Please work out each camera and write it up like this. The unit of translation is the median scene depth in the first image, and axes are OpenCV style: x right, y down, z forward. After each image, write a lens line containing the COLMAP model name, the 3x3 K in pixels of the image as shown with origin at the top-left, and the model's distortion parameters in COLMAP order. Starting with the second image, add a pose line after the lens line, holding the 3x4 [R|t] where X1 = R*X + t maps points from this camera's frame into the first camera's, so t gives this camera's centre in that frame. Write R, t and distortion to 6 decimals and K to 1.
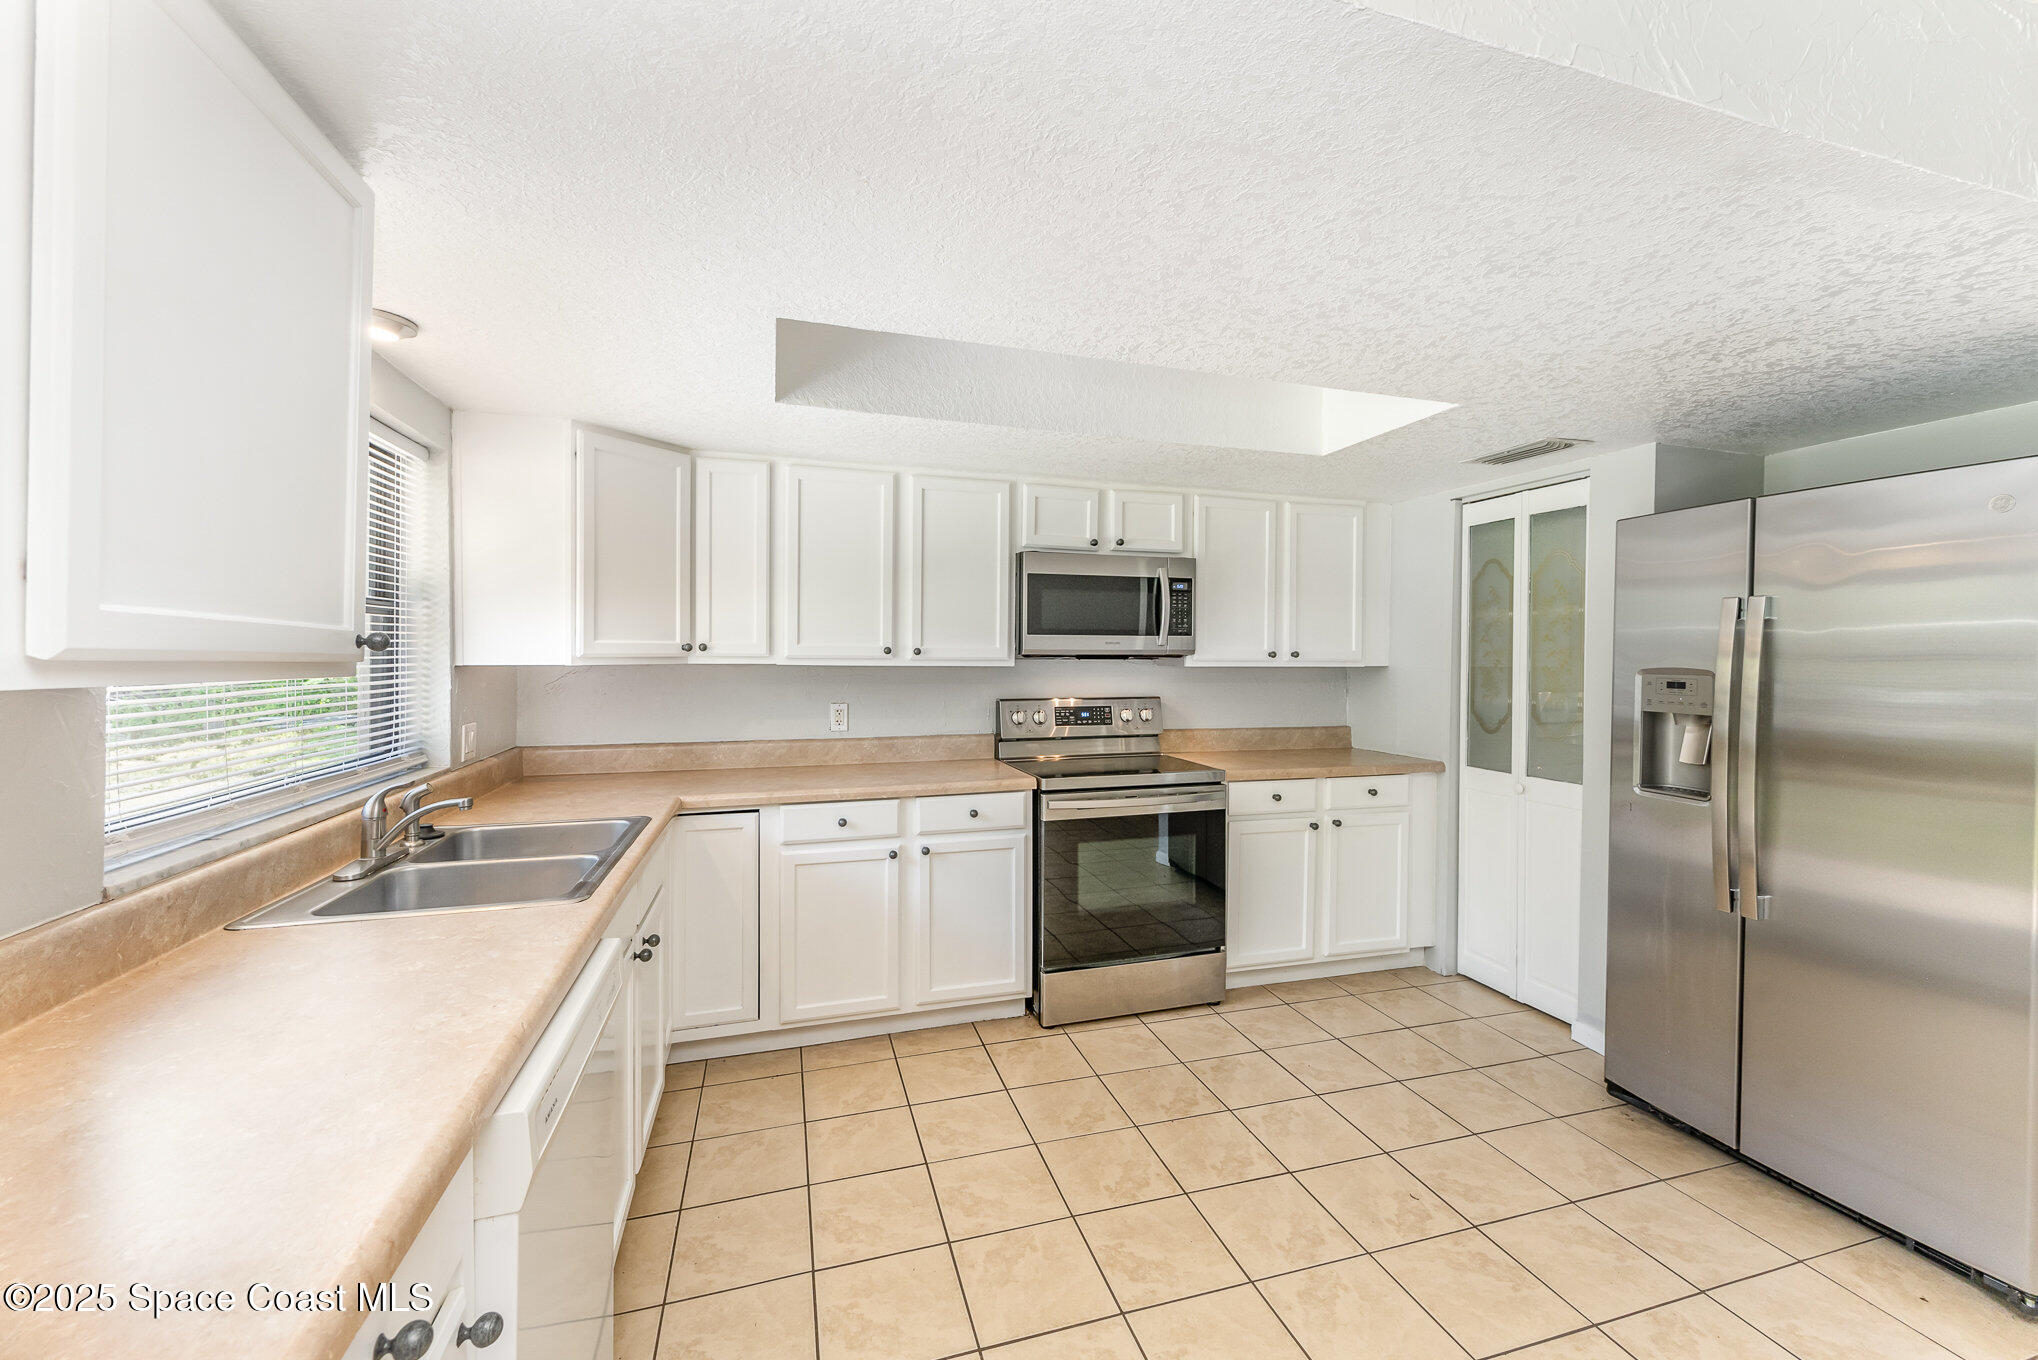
lens RADIAL K [[825.6, 0, 1027.8], [0, 825.6, 658.0], [0, 0, 1]] dist [-0.002612, -0.001304]
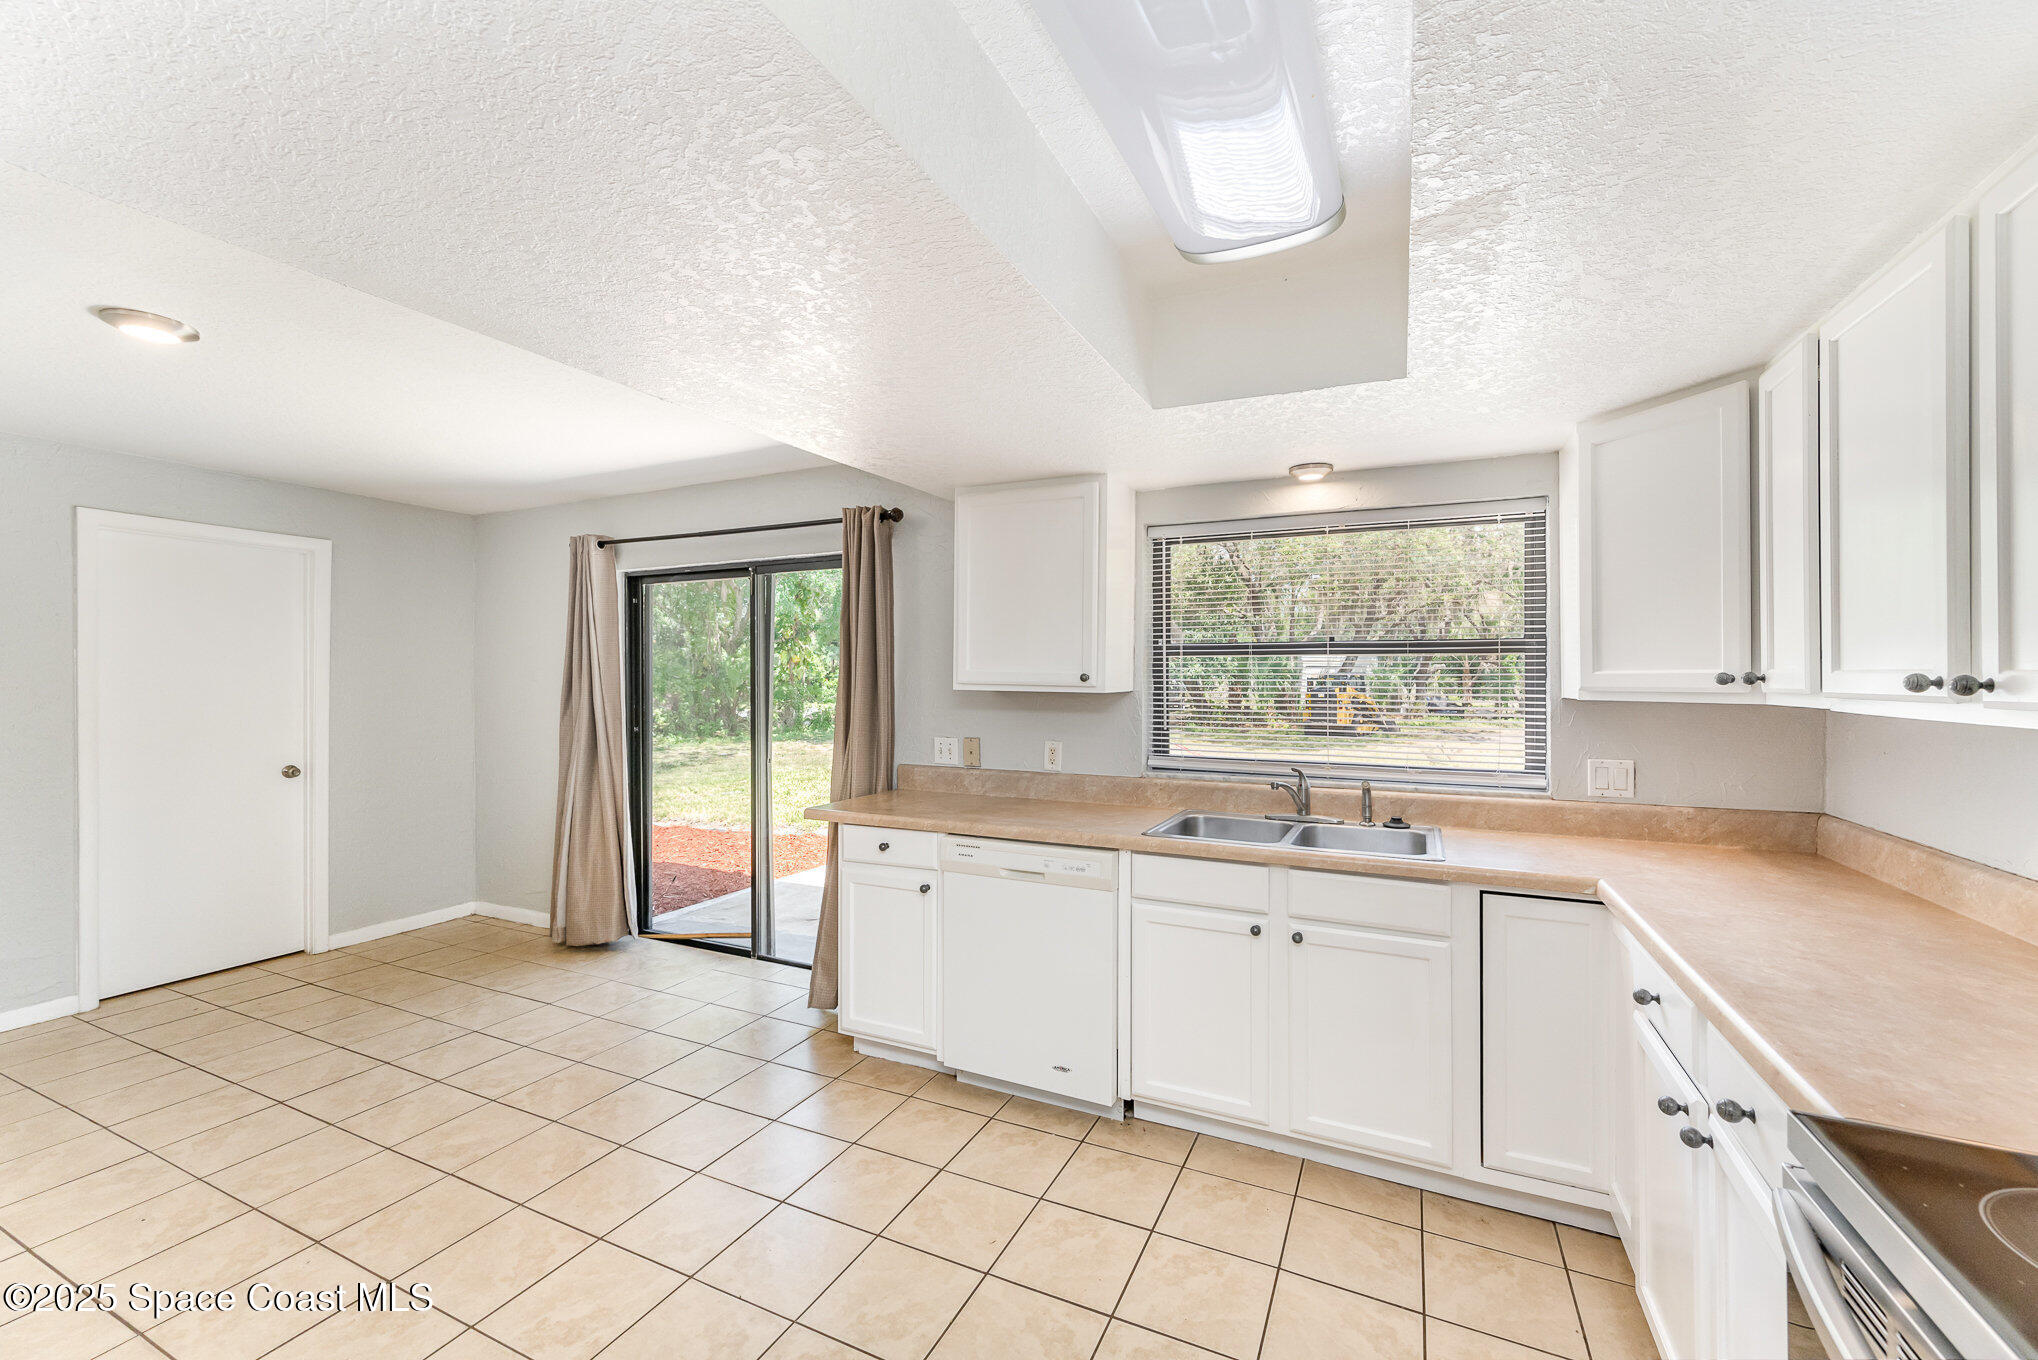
lens RADIAL K [[825.6, 0, 1003.2], [0, 825.6, 678.0], [0, 0, 1]] dist [-0.002612, -0.001304]
pose [[-0.676578, -0.008811, -0.736319, 0.417432], [-0.014492, 0.999894, 0.001351, -0.005658], [0.736229, 0.011585, -0.676634, 0.933548]]
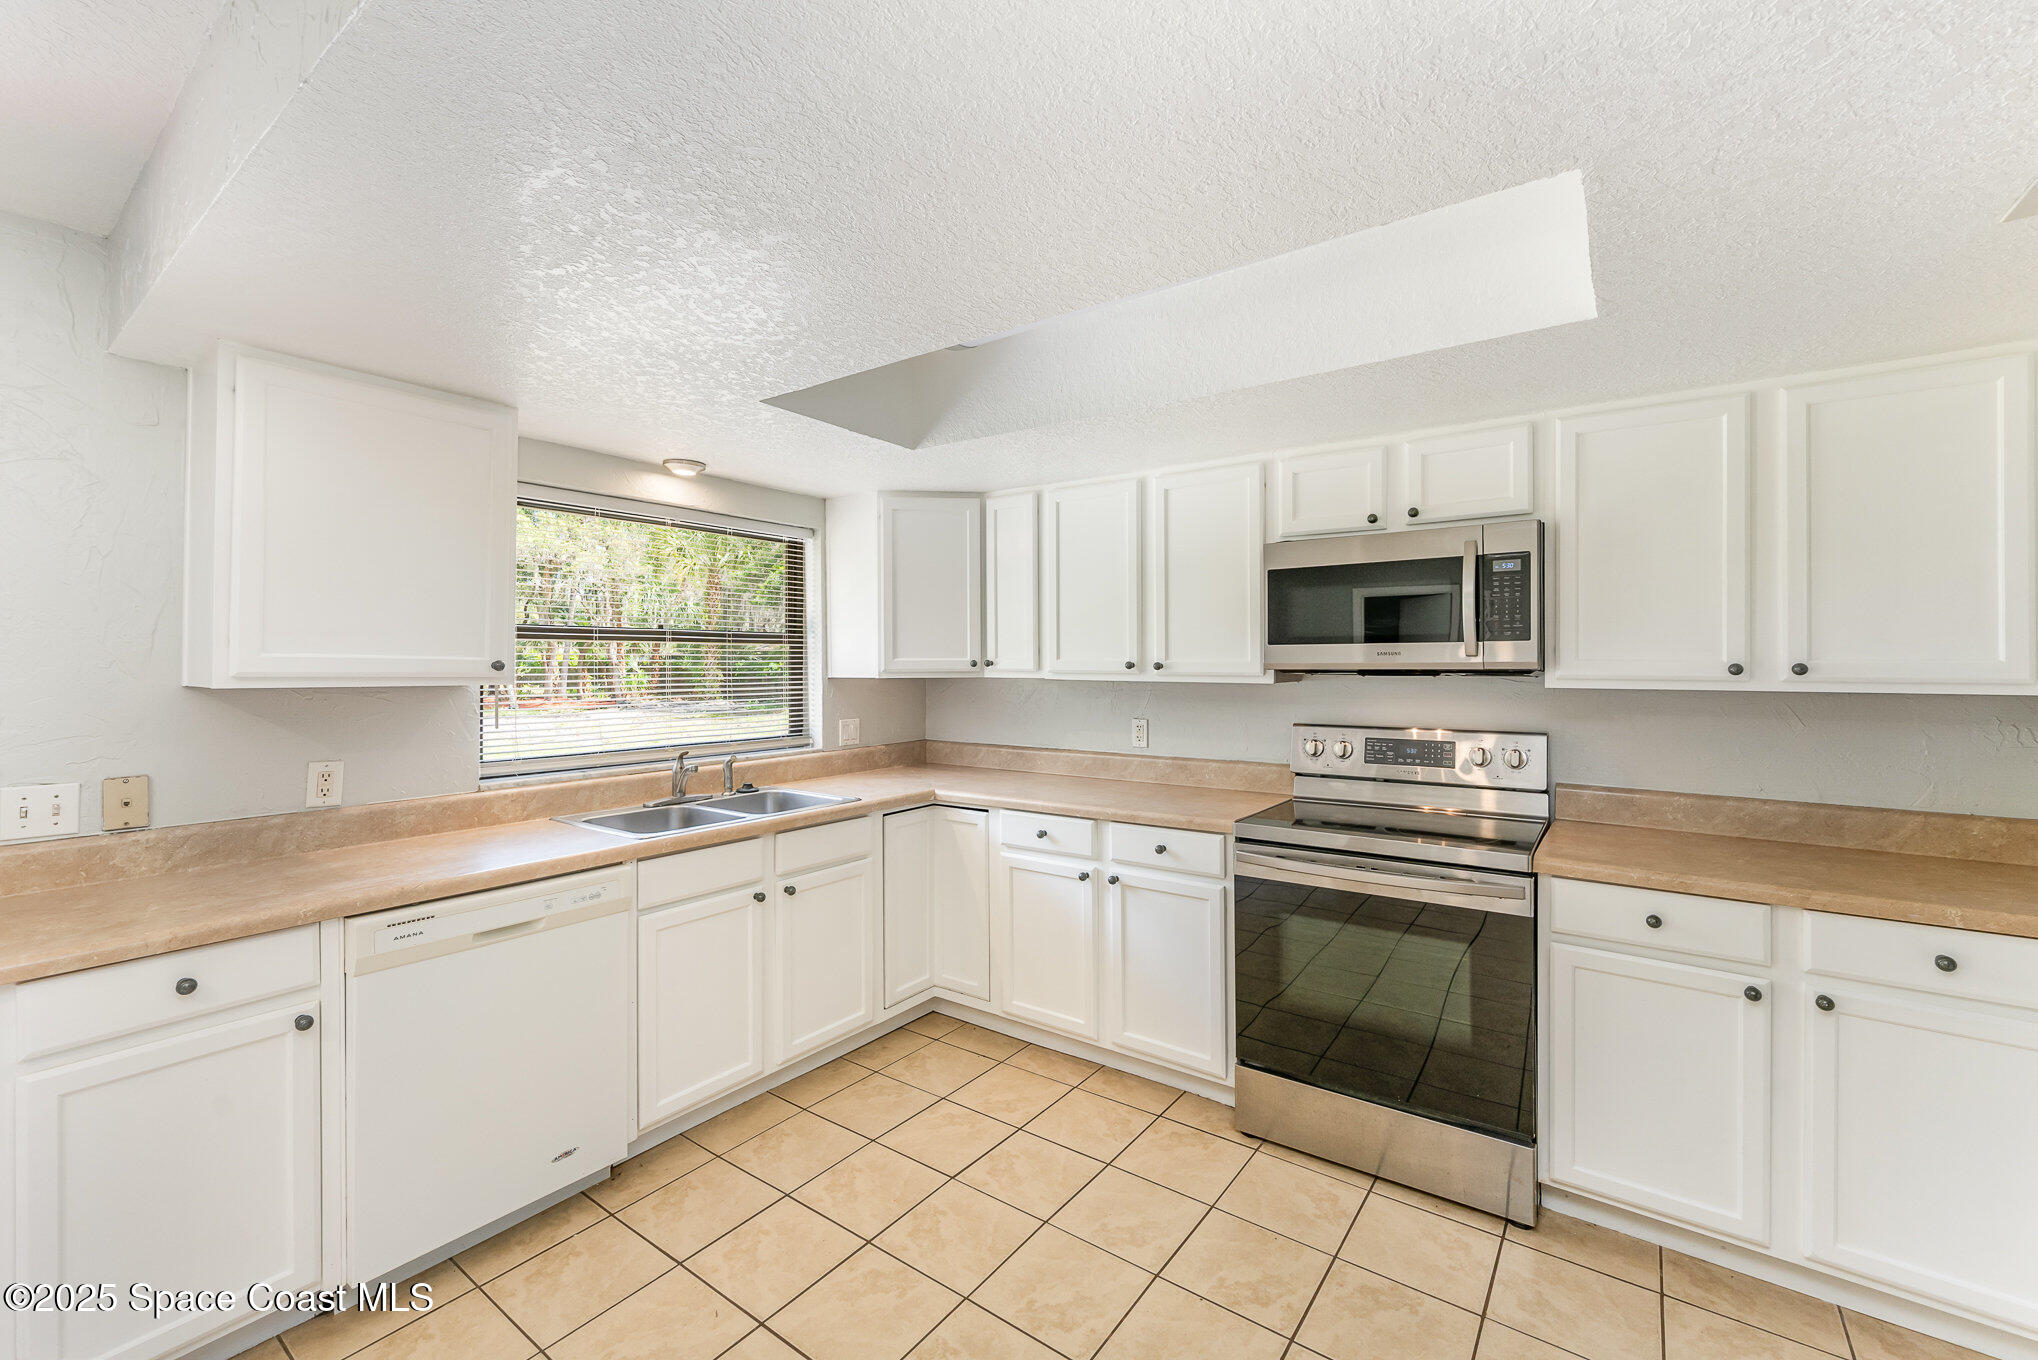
lens RADIAL K [[825.6, 0, 1034.9], [0, 825.6, 665.7], [0, 0, 1]] dist [-0.002612, -0.001304]
pose [[0.602023, -0.004293, -0.798467, 0.521870], [-0.001513, 0.999978, -0.006518, -0.002637], [0.798477, 0.005132, 0.602003, 0.332977]]
